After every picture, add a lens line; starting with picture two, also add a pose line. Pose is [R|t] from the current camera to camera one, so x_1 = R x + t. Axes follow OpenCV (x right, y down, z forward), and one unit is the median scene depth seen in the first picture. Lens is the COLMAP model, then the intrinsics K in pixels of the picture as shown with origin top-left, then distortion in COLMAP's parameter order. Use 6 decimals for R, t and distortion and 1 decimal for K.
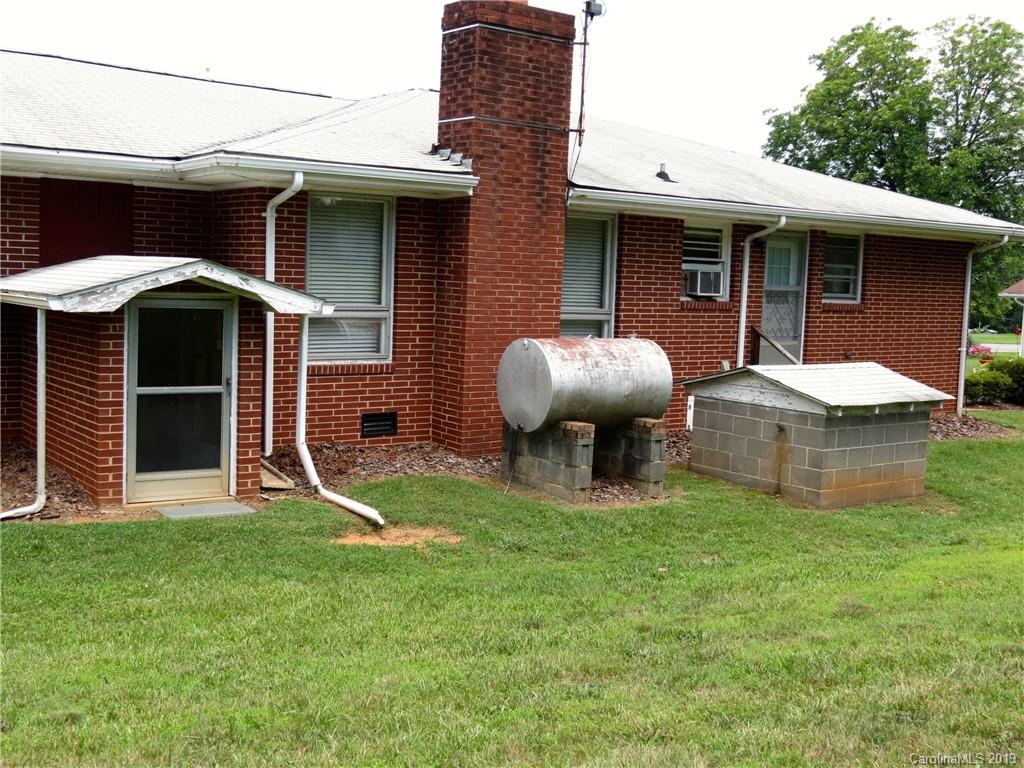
lens RADIAL K [[1183.1, 0, 510.8], [0, 1183.1, 382.6], [0, 0, 1]] dist [-0.026160, 0.000000]
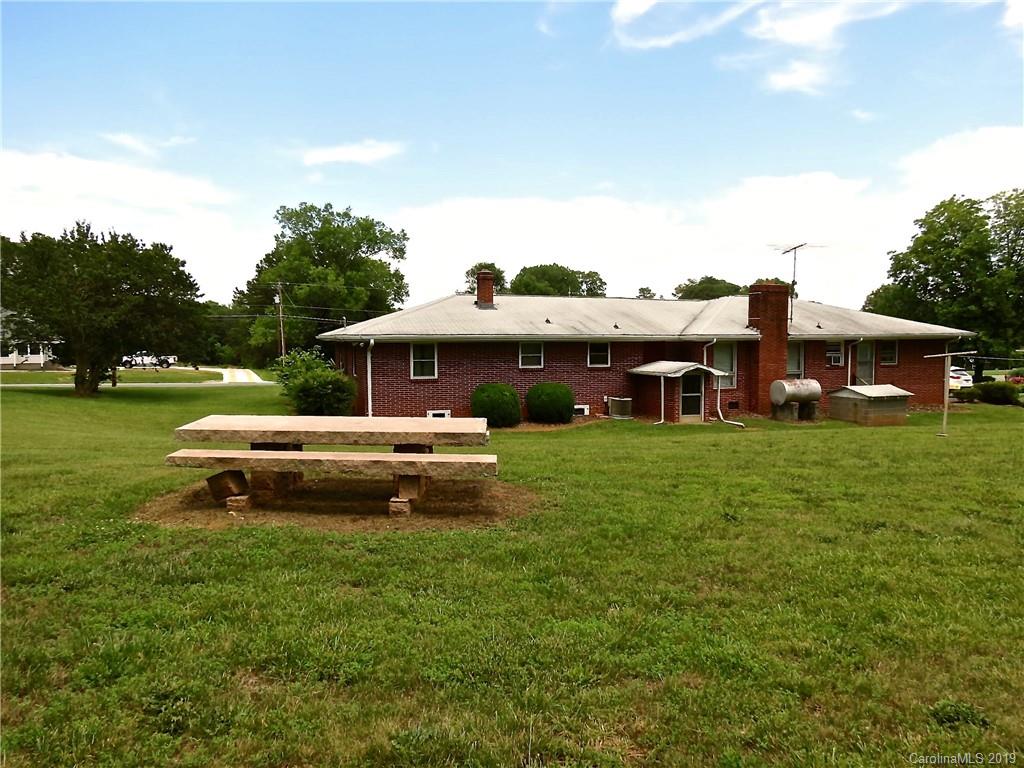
lens RADIAL K [[768.4, 0, 517.7], [0, 768.4, 388.5], [0, 0, 1]] dist [0.001118, 0.006065]
pose [[0.963319, -0.024550, -0.267232, -0.116828], [0.016592, 0.999350, -0.031995, 0.046605], [0.267844, 0.026387, 0.963101, -1.372383]]
